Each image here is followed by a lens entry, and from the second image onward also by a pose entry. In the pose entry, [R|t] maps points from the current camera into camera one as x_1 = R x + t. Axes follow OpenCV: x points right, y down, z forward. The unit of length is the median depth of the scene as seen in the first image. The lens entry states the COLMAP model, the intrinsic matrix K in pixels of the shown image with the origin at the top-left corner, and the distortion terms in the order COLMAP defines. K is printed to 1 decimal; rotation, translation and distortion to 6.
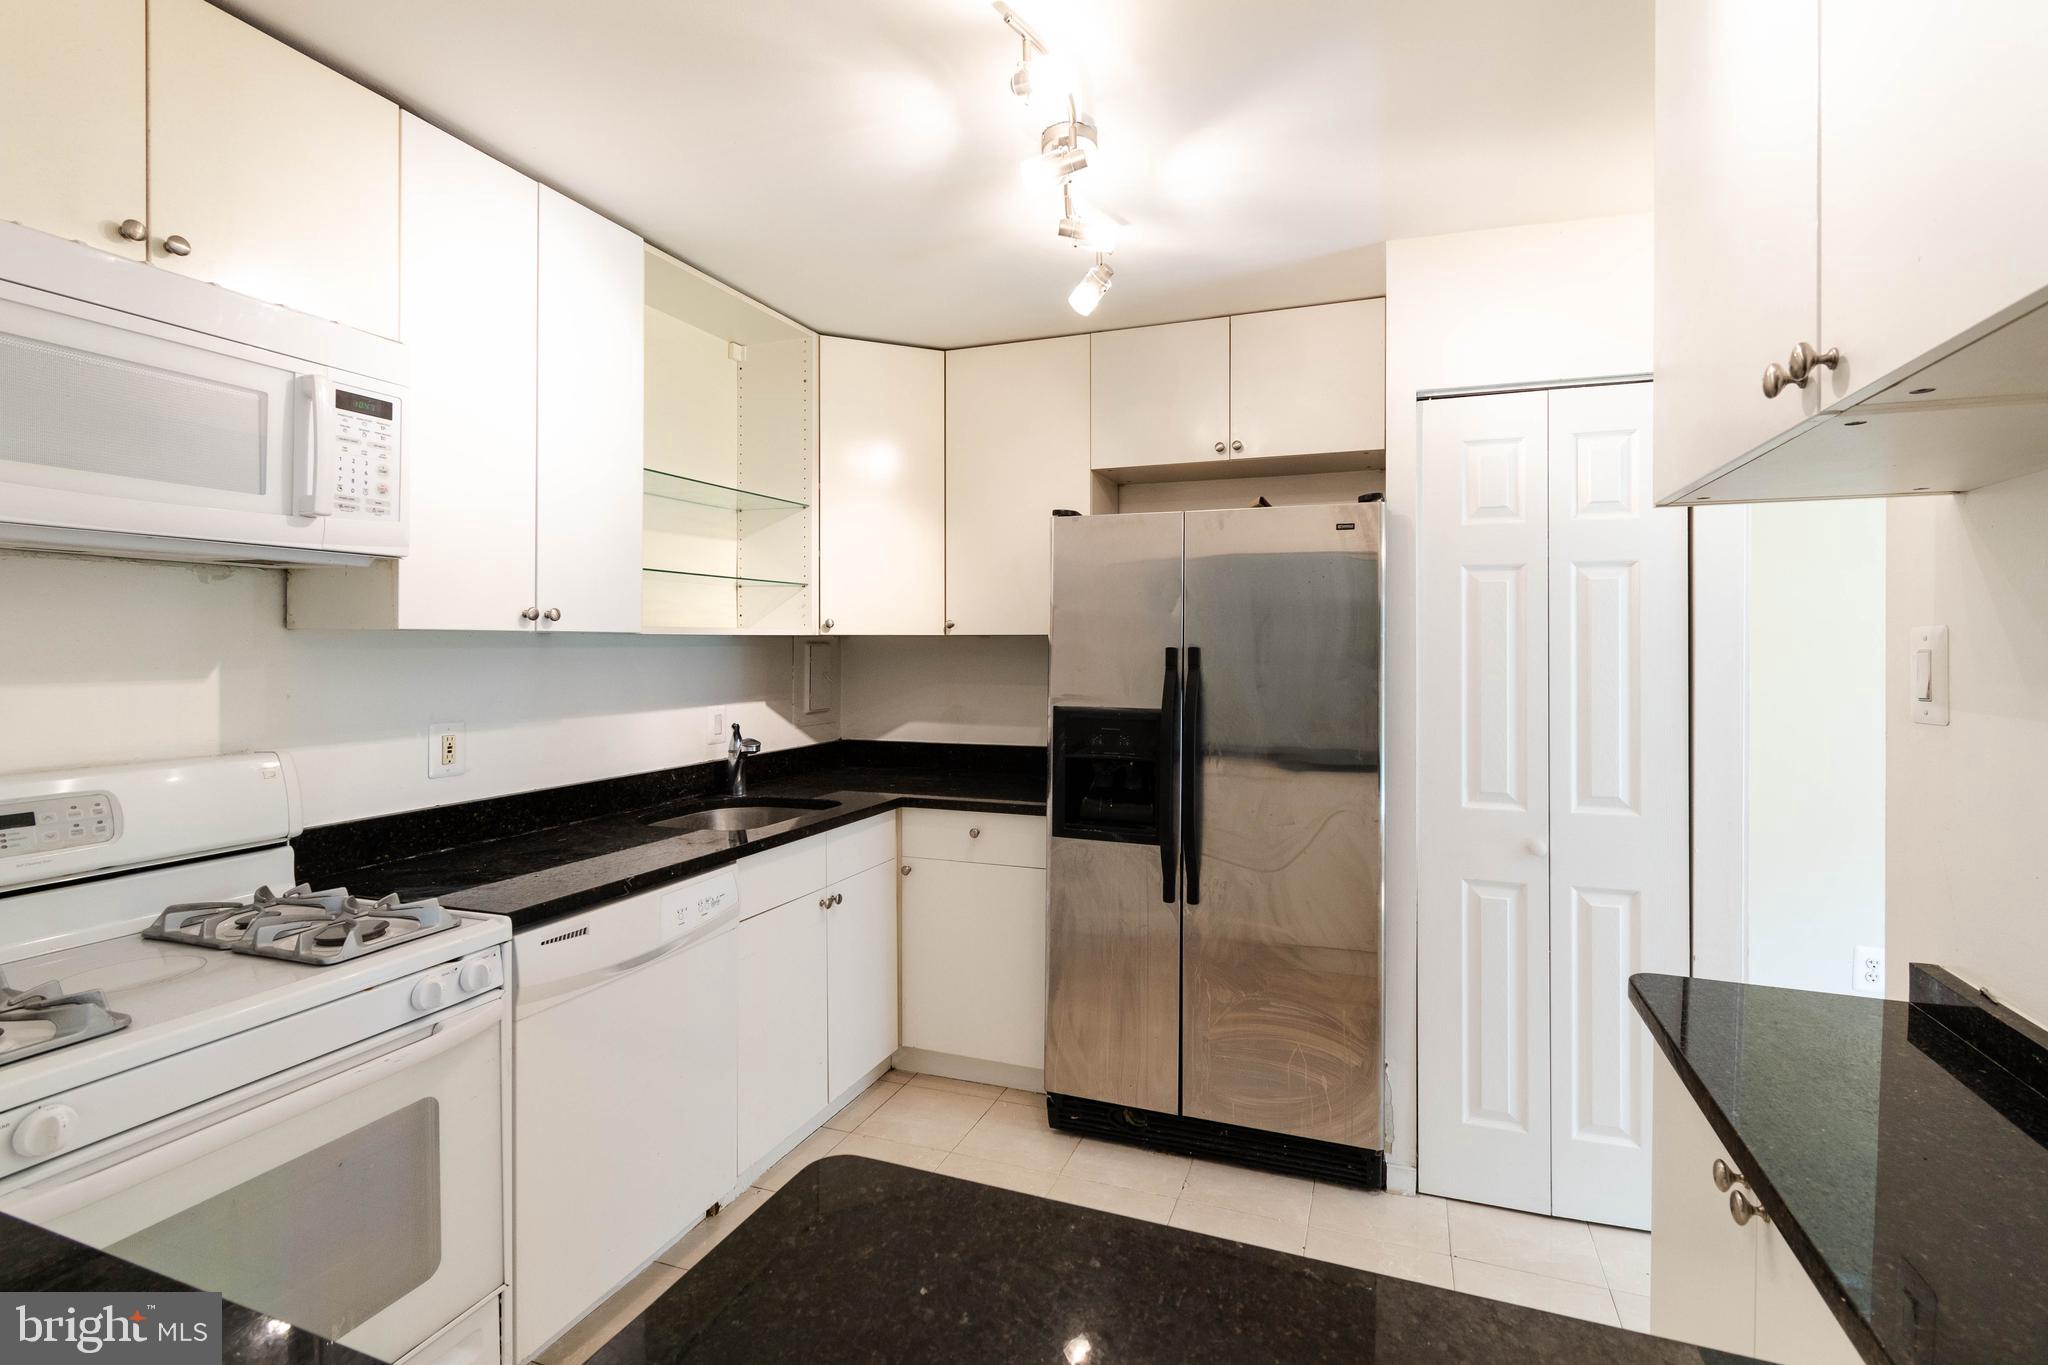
lens RADIAL K [[944.7, 0, 1060.9], [0, 944.7, 650.6], [0, 0, 1]] dist [0.016263, -0.001918]
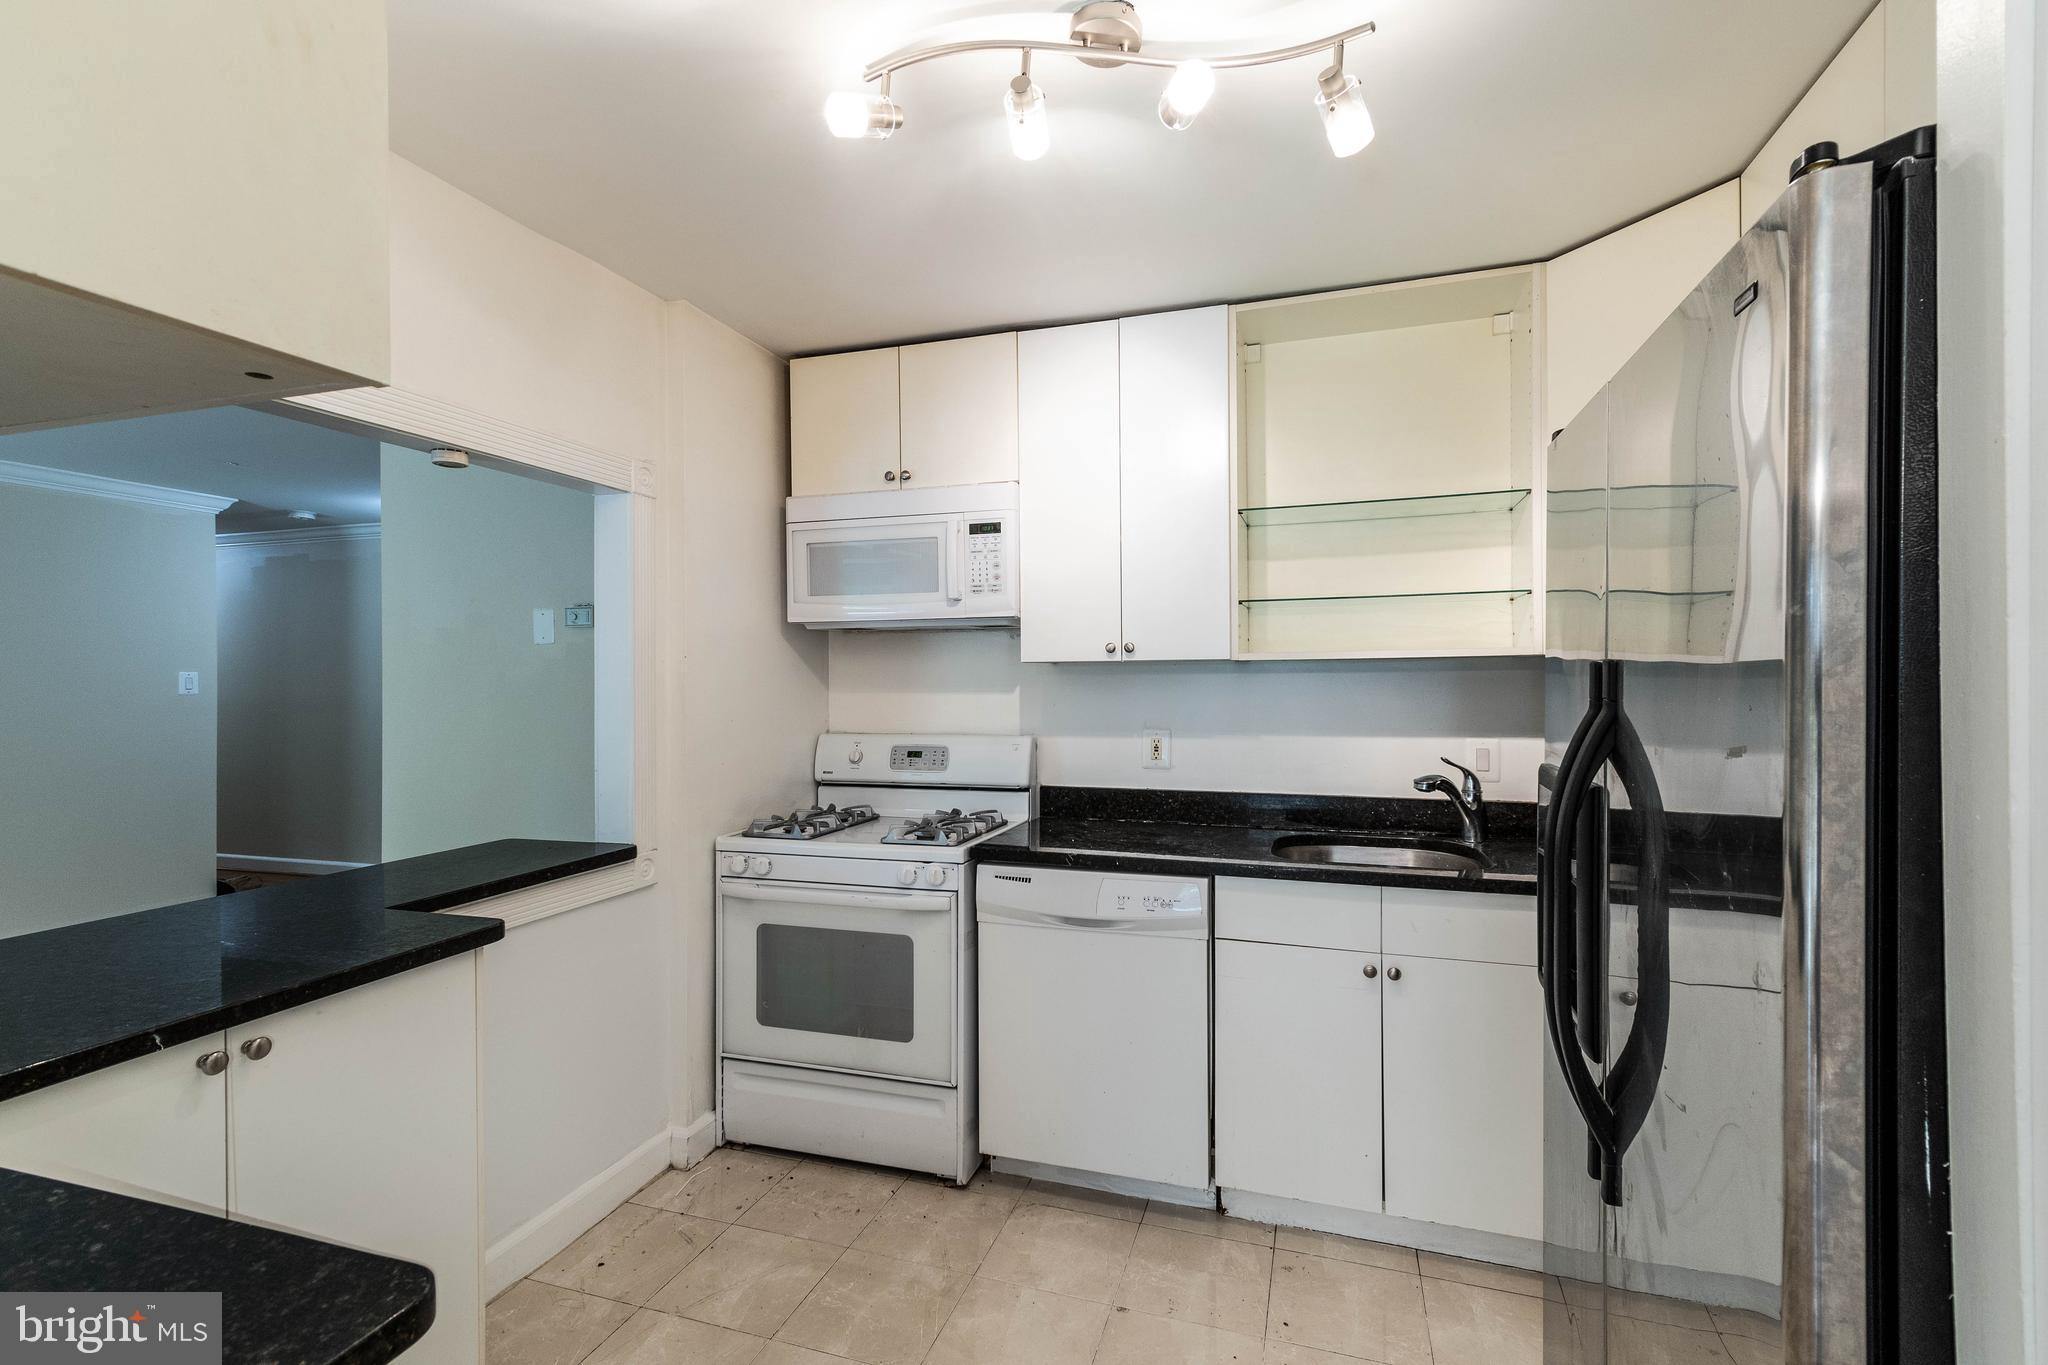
lens RADIAL K [[944.7, 0, 1021.2], [0, 944.7, 682.2], [0, 0, 1]] dist [0.016263, -0.001918]
pose [[0.033832, 0.003588, -0.999421, 0.861976], [0.000369, 0.999993, 0.003603, 0.004319], [0.999427, -0.000490, 0.033830, 0.947342]]
